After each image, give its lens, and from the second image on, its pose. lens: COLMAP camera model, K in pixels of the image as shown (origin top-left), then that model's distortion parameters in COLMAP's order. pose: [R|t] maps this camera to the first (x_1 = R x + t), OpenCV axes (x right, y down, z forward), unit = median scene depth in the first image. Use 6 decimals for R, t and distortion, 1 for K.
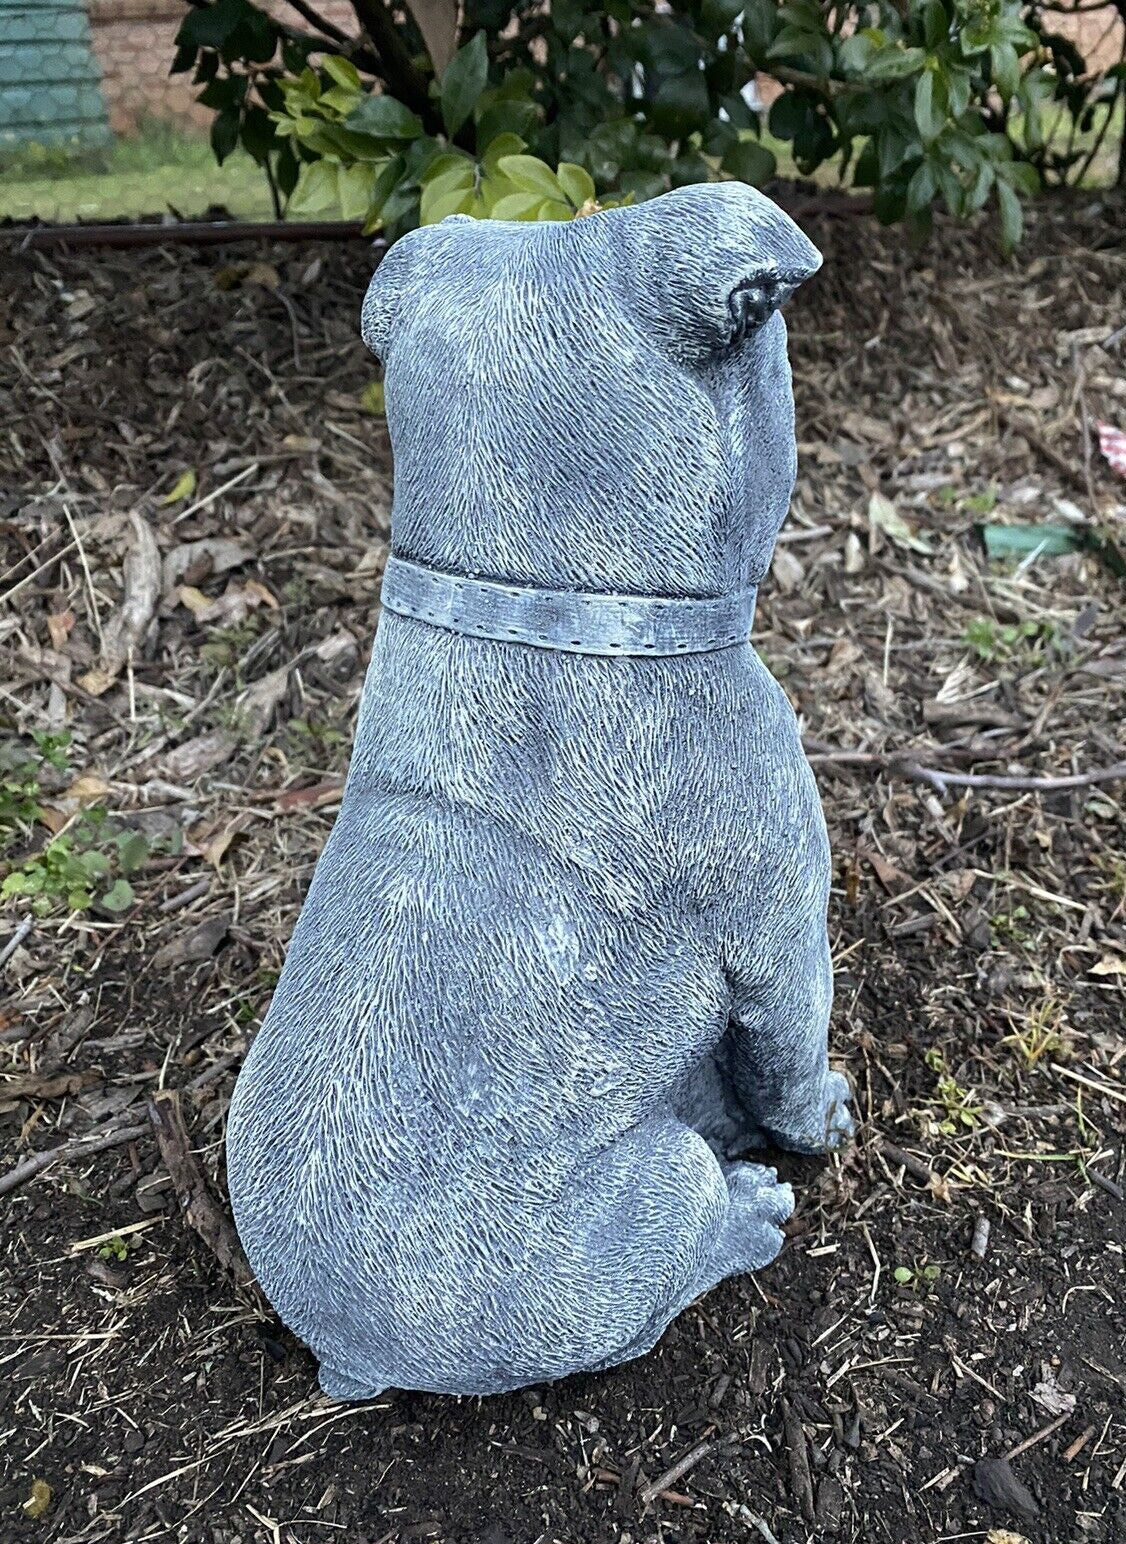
lens RADIAL K [[1116.0, 0, 566.0], [0, 1116.0, 768.8], [0, 0, 1]] dist [0.001997, -0.015841]
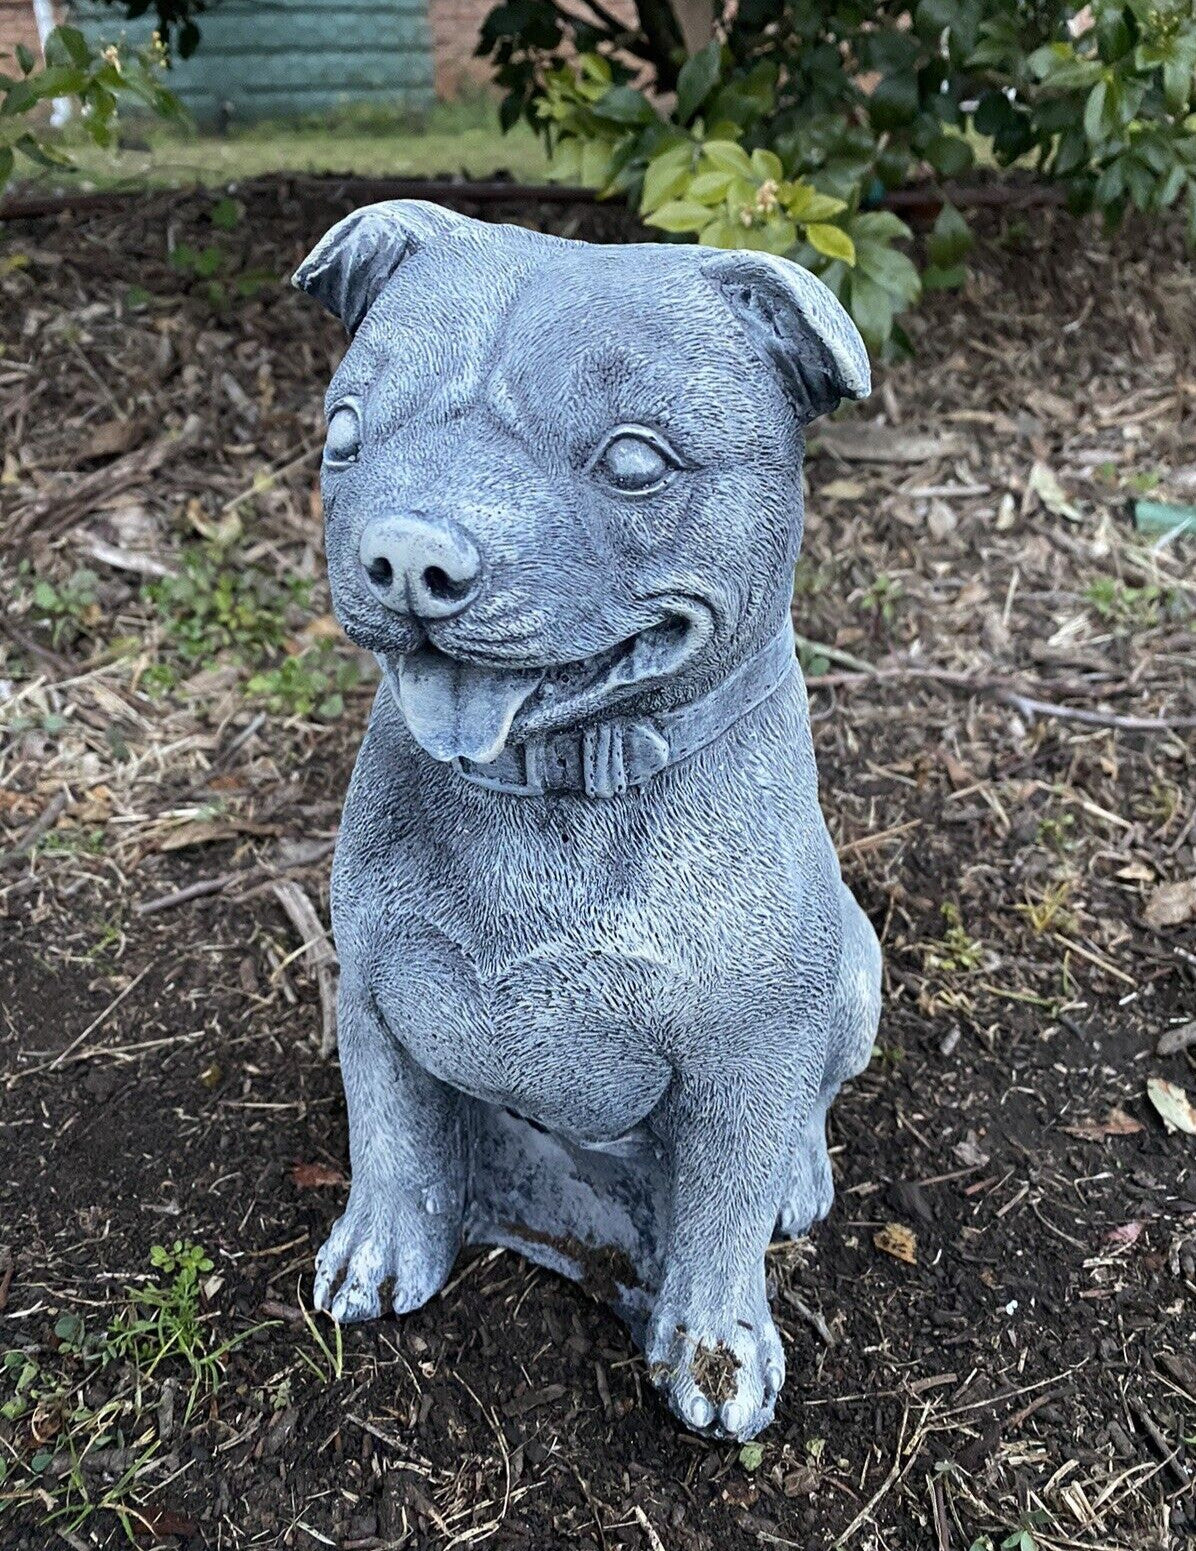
lens RADIAL K [[1214.5, 0, 597.1], [0, 1214.5, 776.2], [0, 0, 1]] dist [-0.015297, -0.002607]
pose [[0.972058, 0.140424, -0.188106, 0.154434], [-0.141942, 0.989860, 0.005447, 0.135465], [0.186963, 0.021405, 0.982134, -0.280160]]
